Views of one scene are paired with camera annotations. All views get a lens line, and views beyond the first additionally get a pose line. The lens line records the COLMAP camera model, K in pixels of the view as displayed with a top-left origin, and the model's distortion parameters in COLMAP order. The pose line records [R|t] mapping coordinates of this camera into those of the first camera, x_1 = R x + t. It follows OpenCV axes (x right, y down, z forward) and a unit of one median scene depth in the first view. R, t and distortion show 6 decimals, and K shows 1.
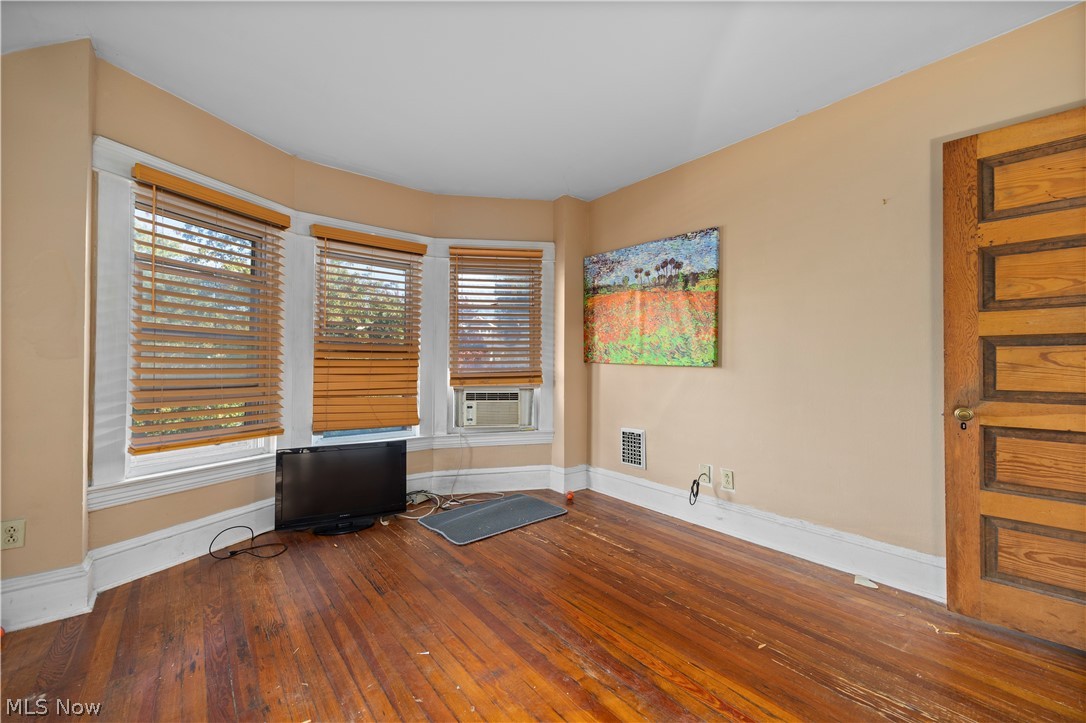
lens RADIAL K [[435.5, 0, 543.0], [0, 435.5, 364.7], [0, 0, 1]] dist [0.000040, -0.000060]
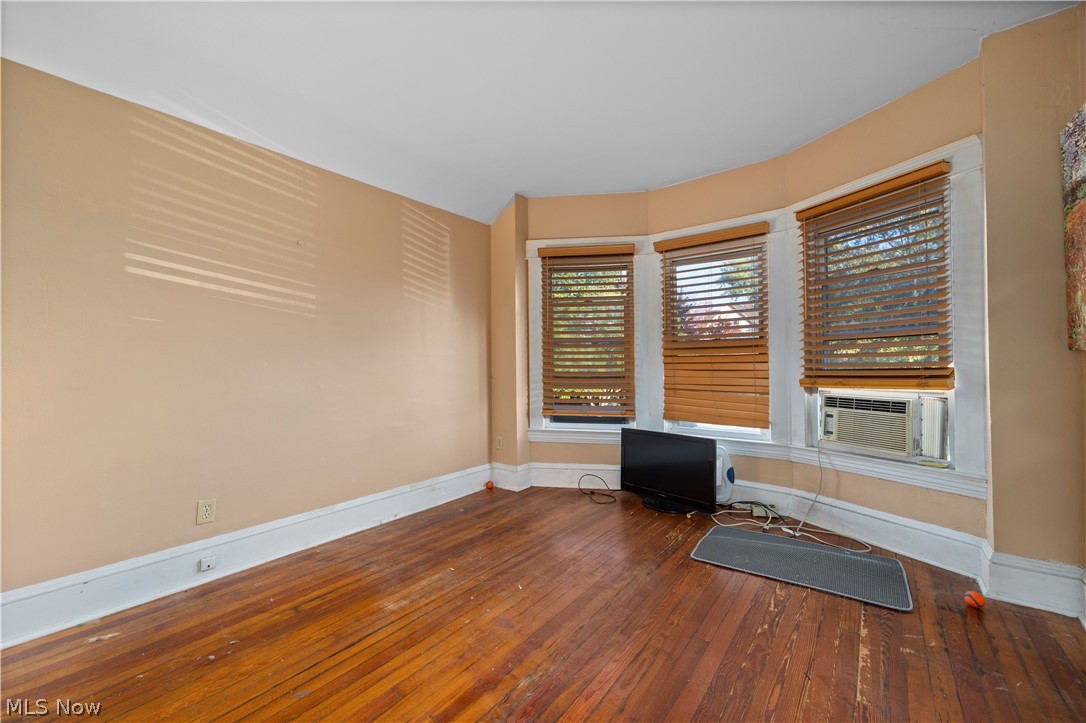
lens RADIAL K [[435.5, 0, 543.0], [0, 435.5, 364.7], [0, 0, 1]] dist [0.000040, -0.000060]
pose [[0.229463, -0.002659, -0.973314, 0.542353], [0.011217, 0.999937, -0.000087, 0.005264], [0.973253, -0.010898, 0.229478, 0.425260]]
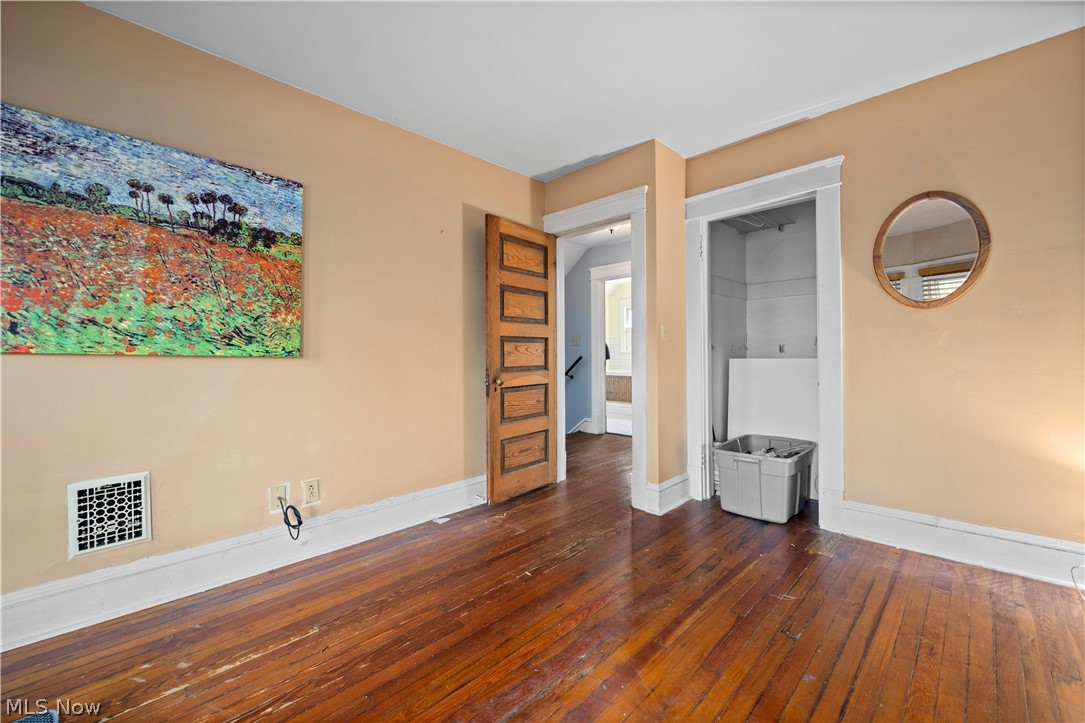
lens RADIAL K [[442.6, 0, 536.1], [0, 442.6, 352.5], [0, 0, 1]] dist [0.000354, -0.000127]
pose [[-0.109491, -0.000255, 0.993988, -0.440398], [0.008747, 0.999961, 0.001220, -0.000558], [-0.993949, 0.008828, -0.109485, 0.625266]]
